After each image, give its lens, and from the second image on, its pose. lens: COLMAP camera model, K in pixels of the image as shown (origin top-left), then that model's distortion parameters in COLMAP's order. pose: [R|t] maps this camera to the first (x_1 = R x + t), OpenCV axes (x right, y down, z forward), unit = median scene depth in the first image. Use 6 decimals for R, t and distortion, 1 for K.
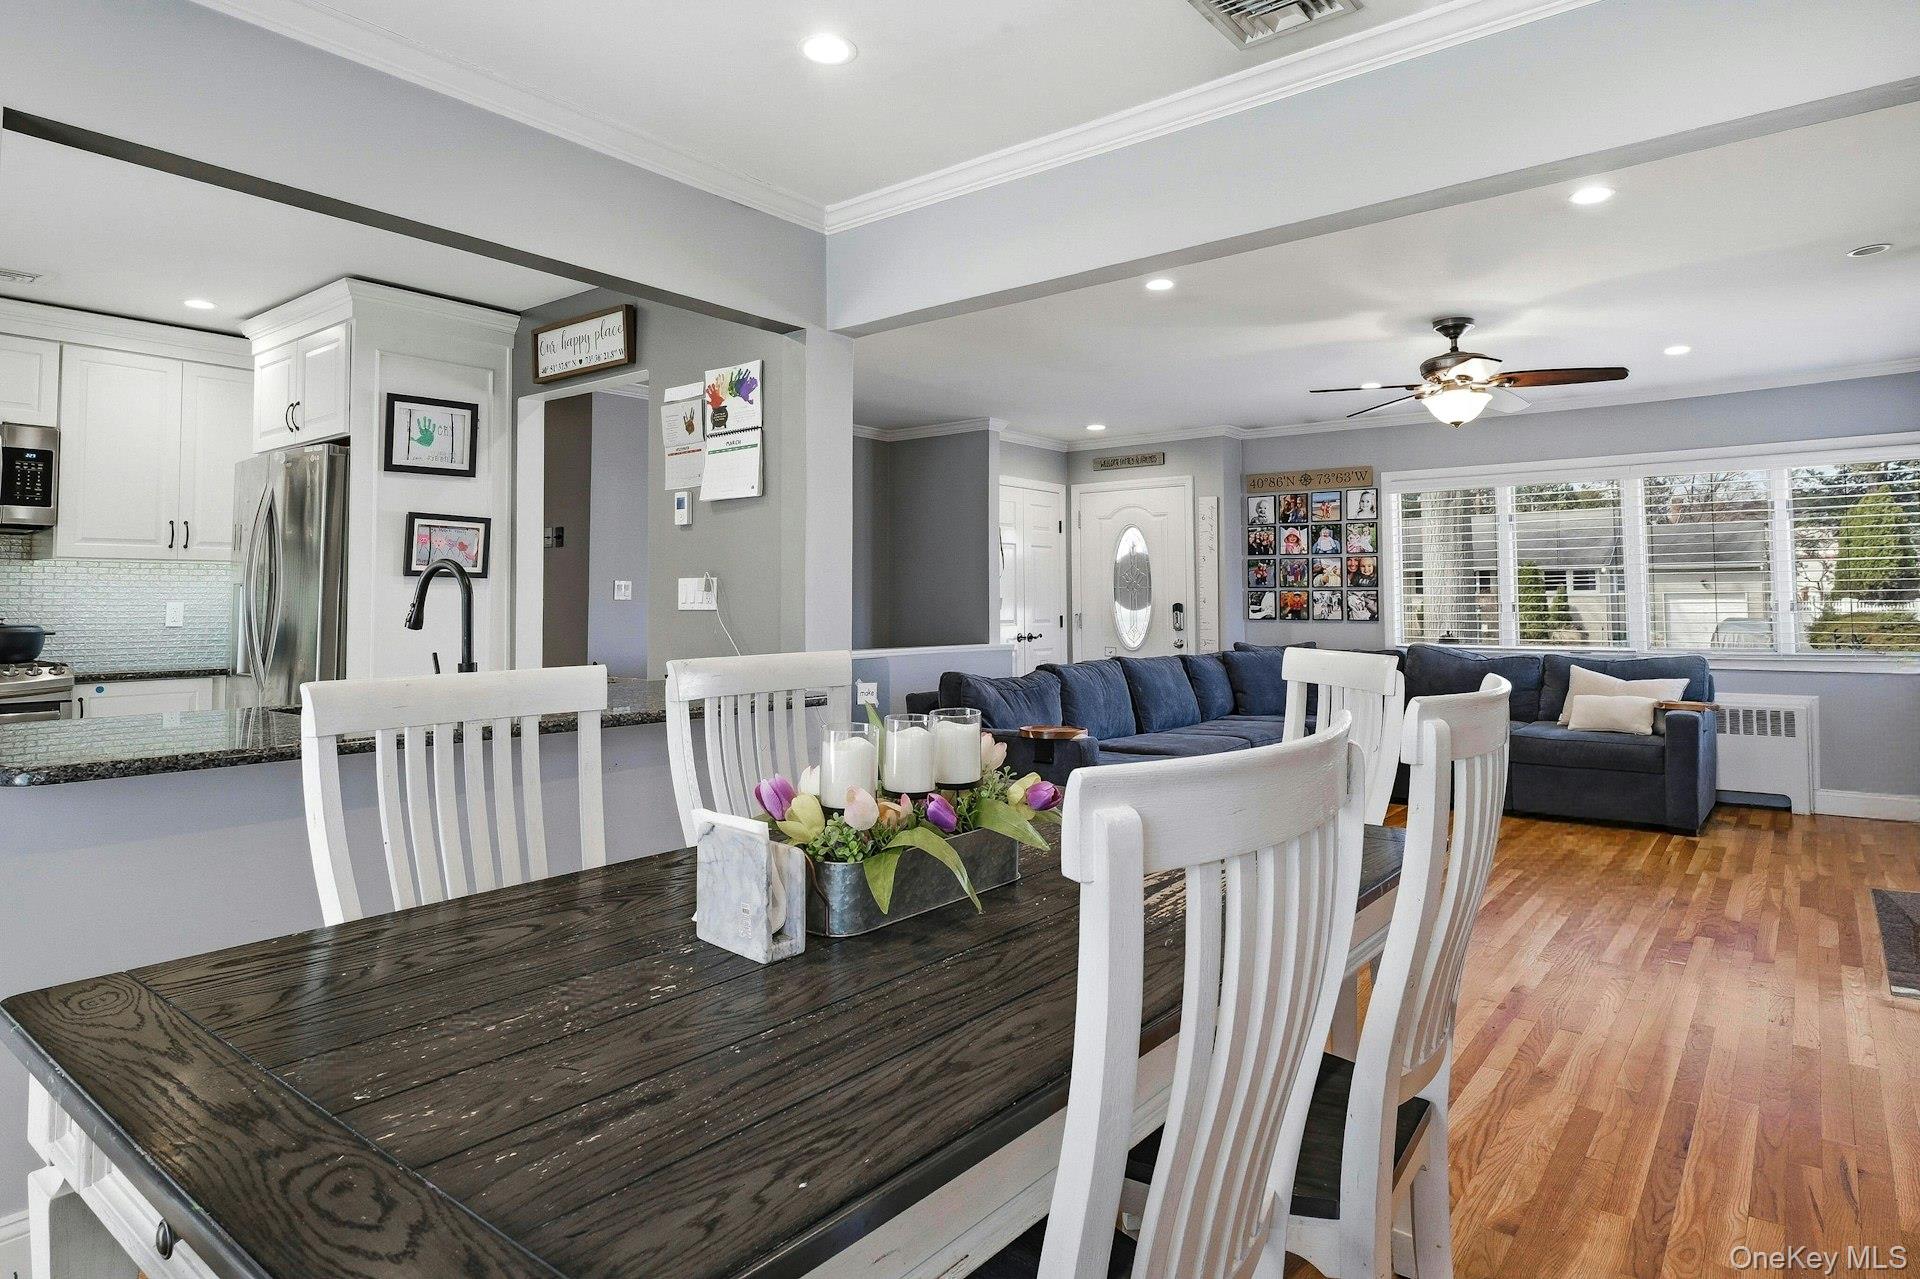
lens RADIAL K [[1070.3, 0, 958.4], [0, 1070.3, 593.2], [0, 0, 1]] dist [0.003043, 0.000872]
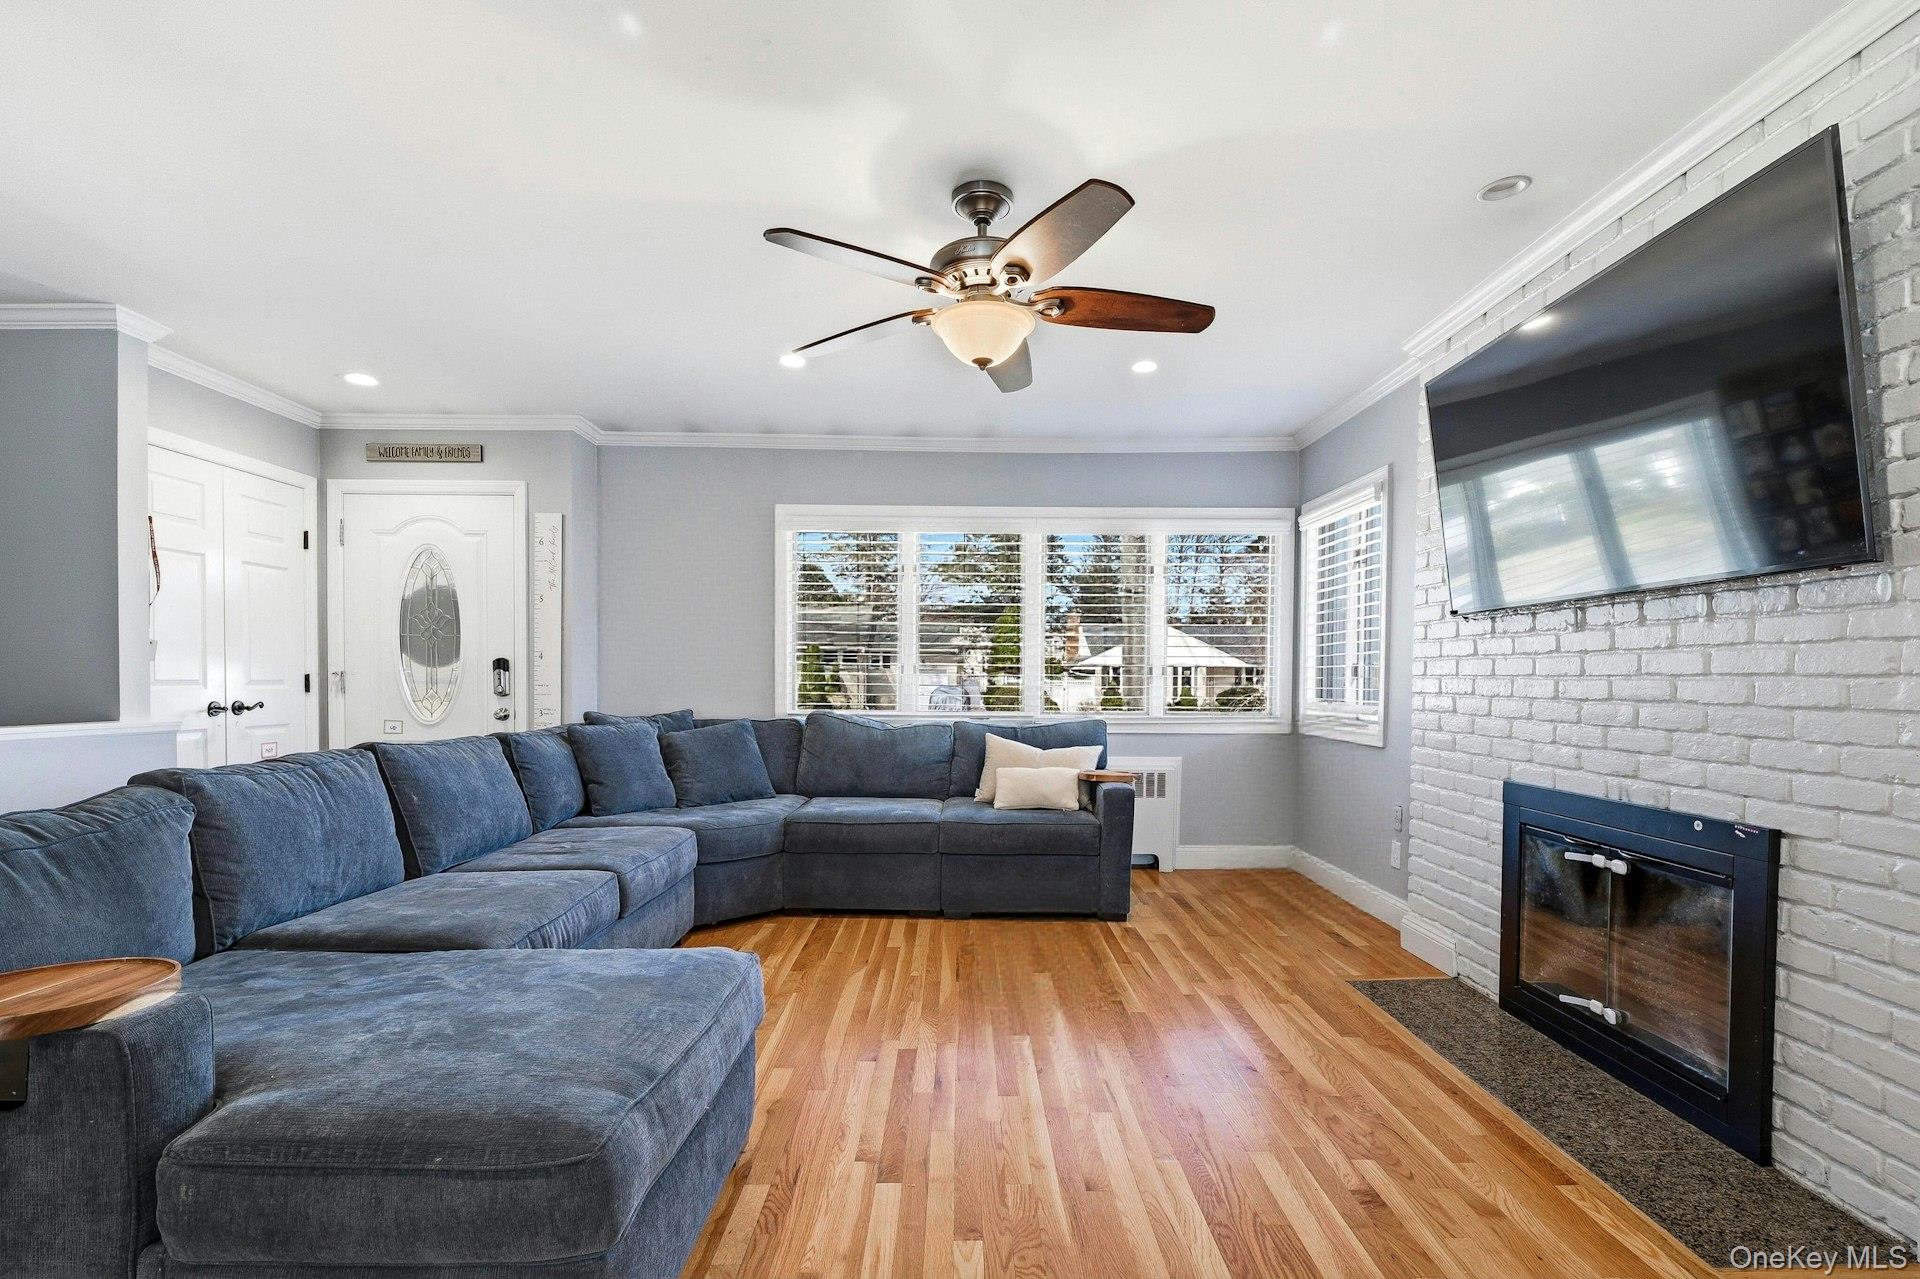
lens RADIAL K [[862.6, 0, 962.3], [0, 862.6, 672.4], [0, 0, 1]] dist [0.003335, 0.000315]
pose [[0.778691, 0.012881, 0.627275, 0.089901], [-0.017643, 0.999843, 0.001370, 0.013851], [-0.627159, -0.012134, 0.778797, 0.385093]]
